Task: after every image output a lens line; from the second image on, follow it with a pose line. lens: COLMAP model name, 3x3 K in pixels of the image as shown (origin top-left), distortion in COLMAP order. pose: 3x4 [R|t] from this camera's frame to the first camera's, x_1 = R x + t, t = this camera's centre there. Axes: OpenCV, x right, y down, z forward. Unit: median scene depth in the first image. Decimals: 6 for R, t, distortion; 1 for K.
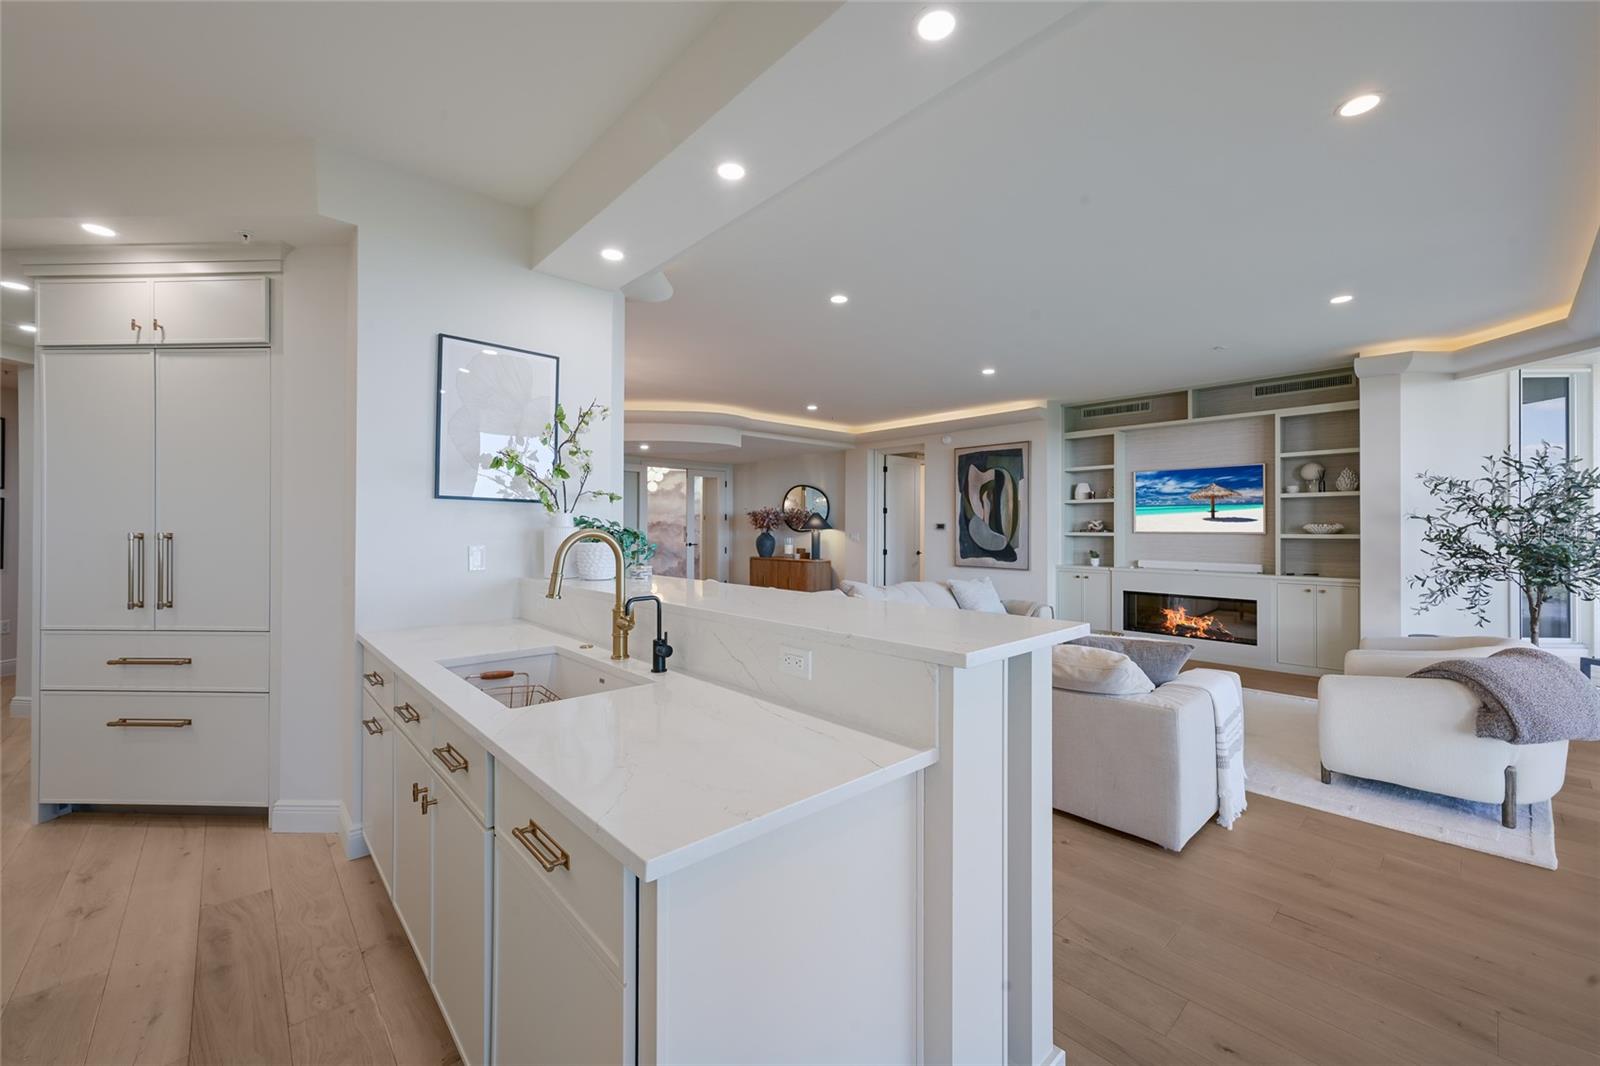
lens RADIAL K [[637.0, 0, 810.0], [0, 637.0, 514.5], [0, 0, 1]] dist [0.003572, 0.000094]
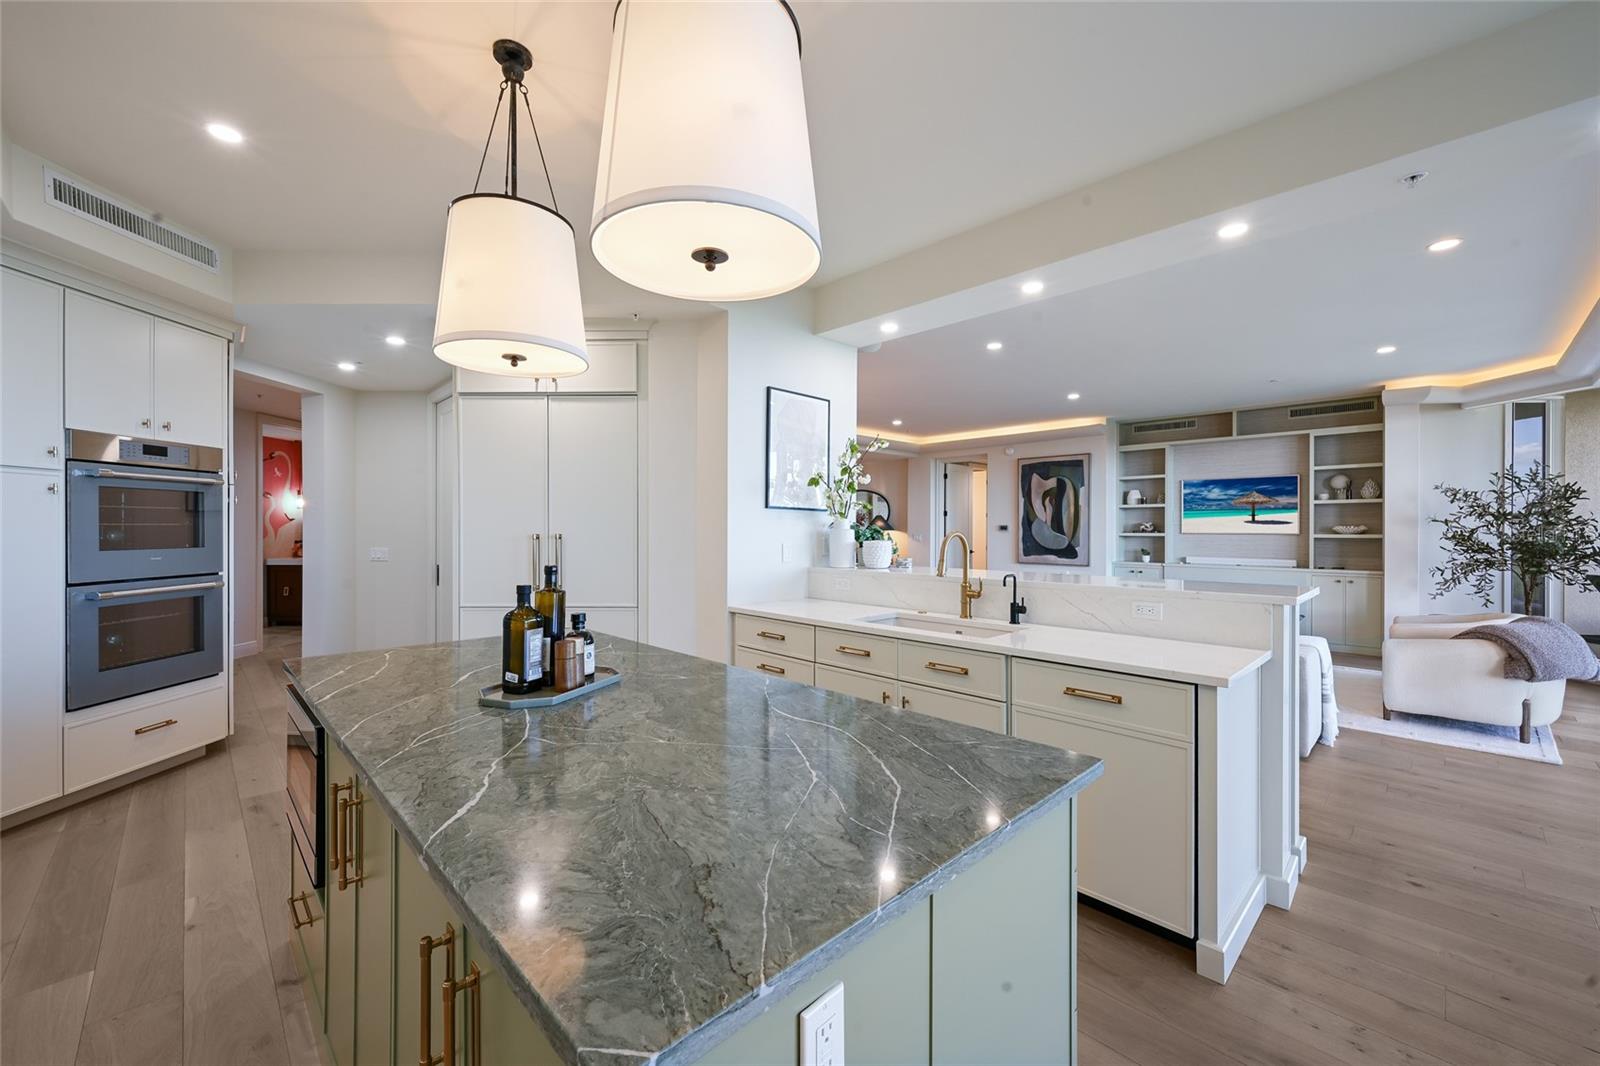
lens RADIAL K [[635.4, 0, 812.1], [0, 635.4, 520.4], [0, 0, 1]] dist [0.001635, 0.000351]
pose [[0.999497, -0.000024, 0.031709, -0.237955], [-0.000223, 0.999970, 0.007801, -0.004397], [-0.031708, -0.007804, 0.999467, -0.158428]]
